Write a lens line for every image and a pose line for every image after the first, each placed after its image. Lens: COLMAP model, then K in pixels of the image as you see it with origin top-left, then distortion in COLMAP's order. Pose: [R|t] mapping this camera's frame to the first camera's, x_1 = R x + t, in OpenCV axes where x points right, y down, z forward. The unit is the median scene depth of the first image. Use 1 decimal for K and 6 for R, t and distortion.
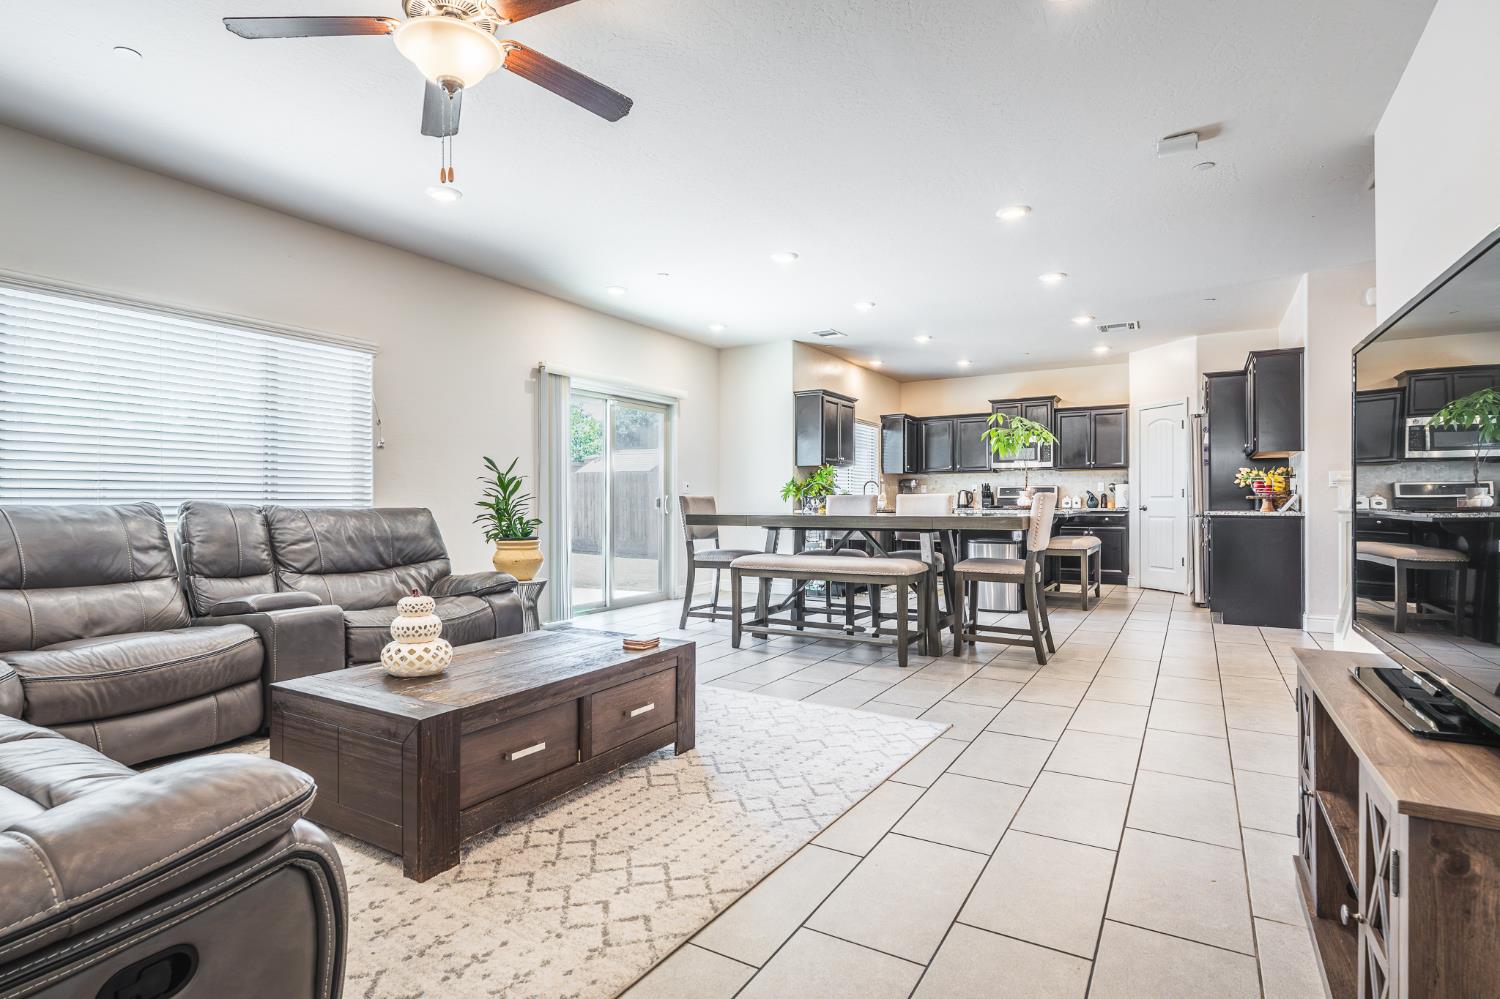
lens RADIAL K [[751.4, 0, 729.8], [0, 751.4, 498.5], [0, 0, 1]] dist [-0.001348, -0.001655]
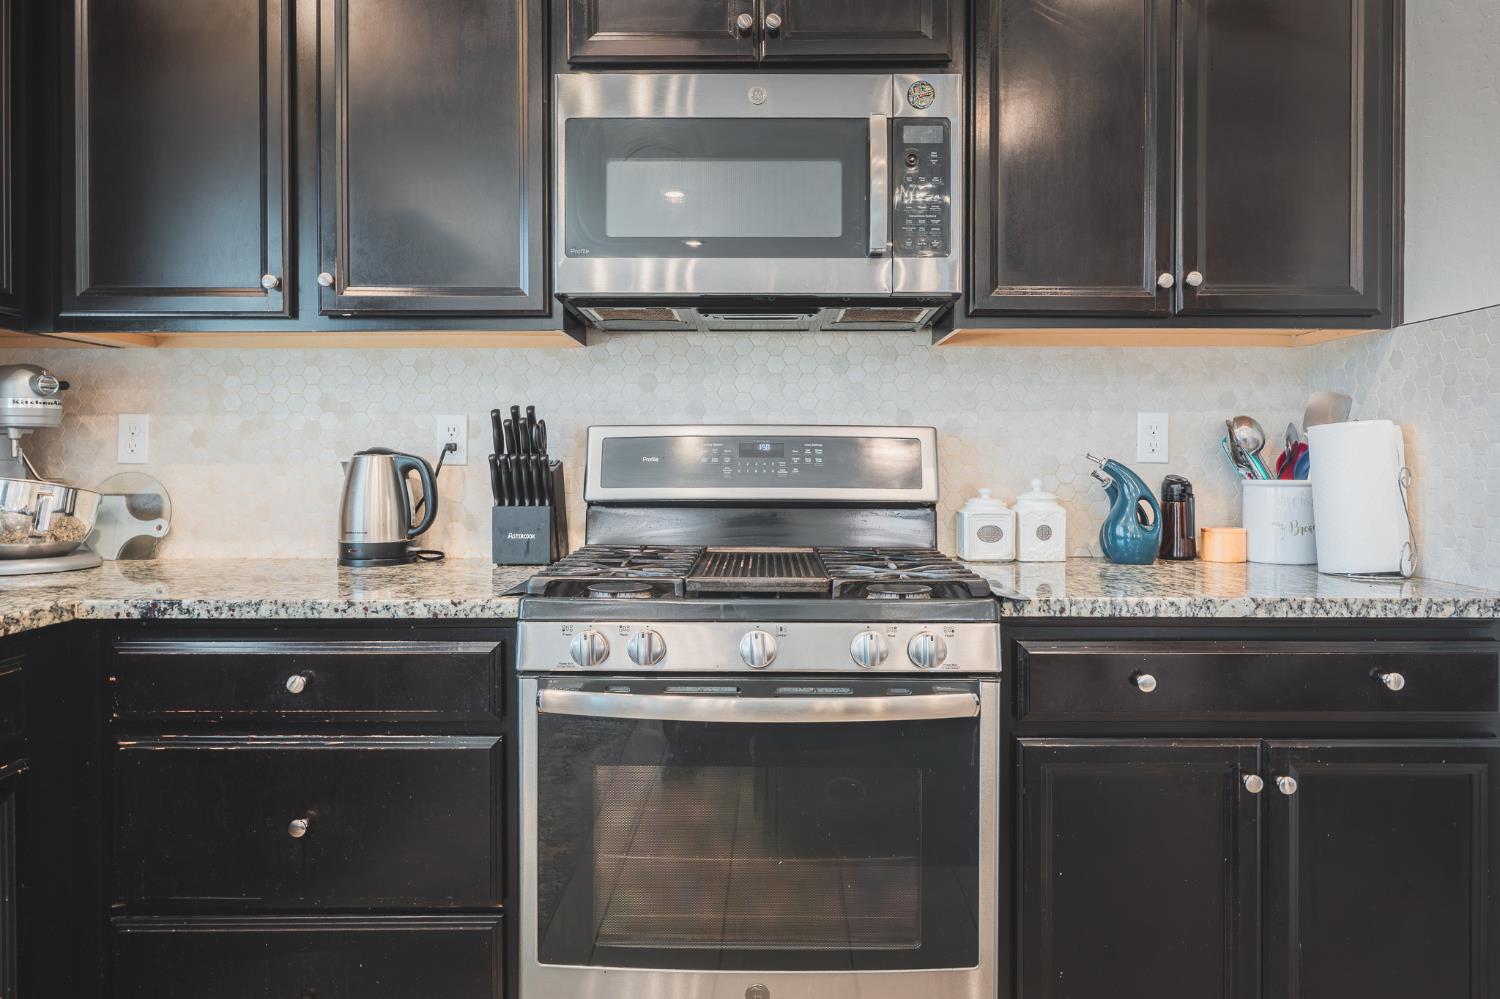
lens RADIAL K [[963.0, 0, 749.9], [0, 963.0, 463.7], [0, 0, 1]] dist [-0.004884, -0.002081]
pose [[0.854408, -0.003116, 0.519593, 0.423731], [-0.003775, 0.999918, 0.012205, -0.016769], [-0.519589, -0.012389, 0.854327, 1.225020]]
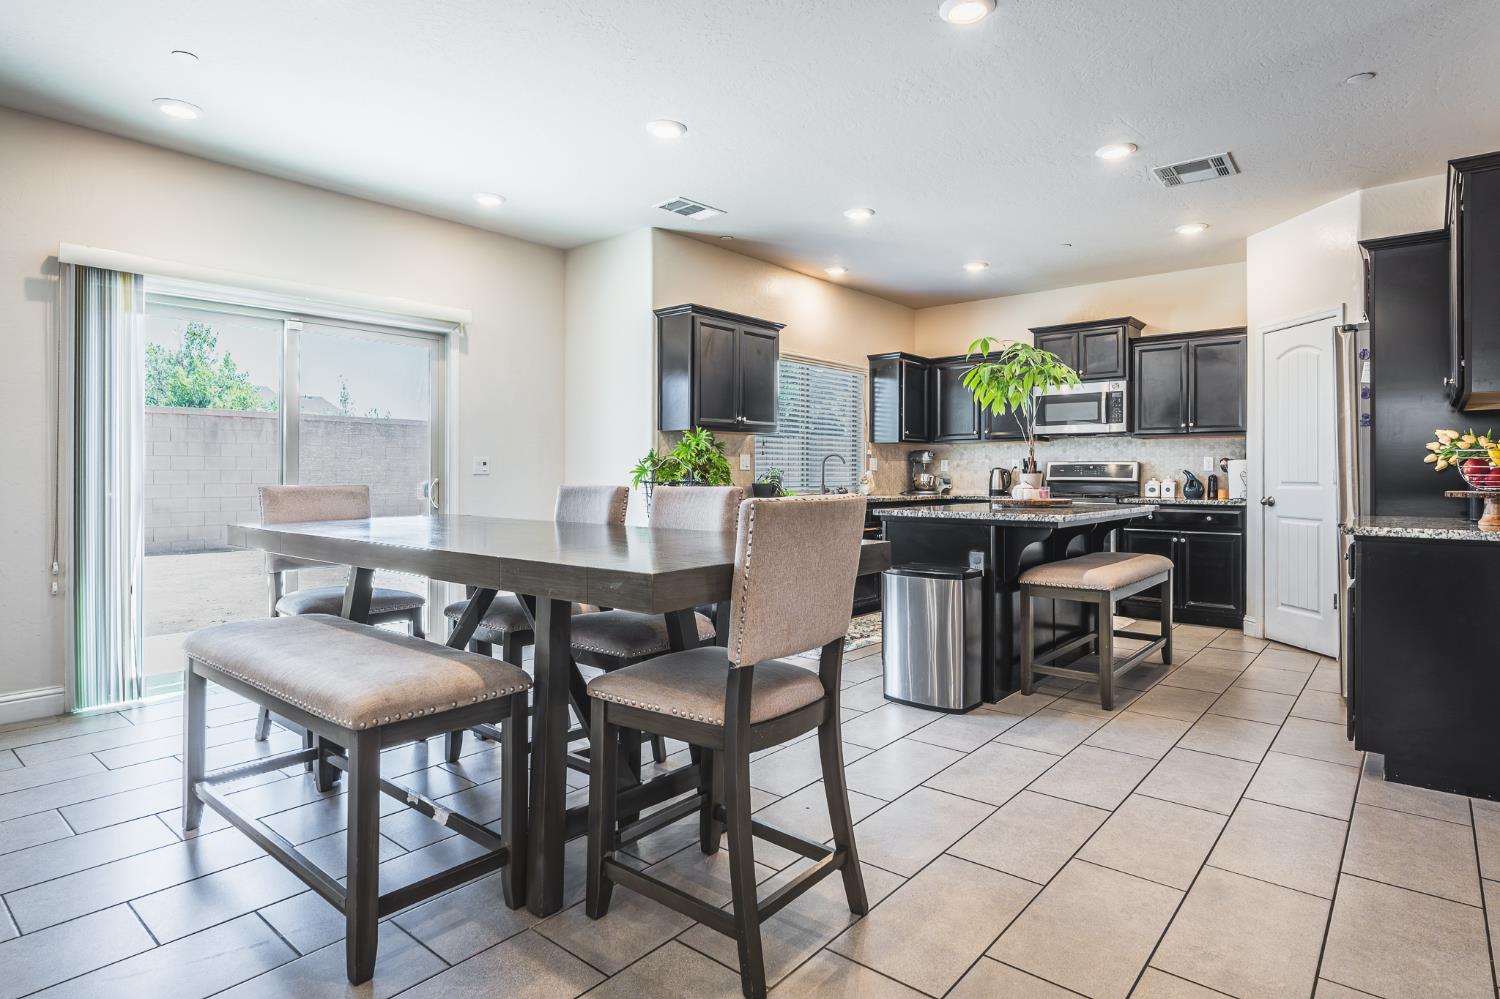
lens RADIAL K [[800.6, 0, 776.1], [0, 800.6, 468.1], [0, 0, 1]] dist [-0.013282, 0.002274]
pose [[0.992237, 0.002102, -0.124345, 0.318272], [-0.002319, 0.999996, -0.001602, -0.014533], [0.124341, 0.001878, 0.992238, 0.435060]]
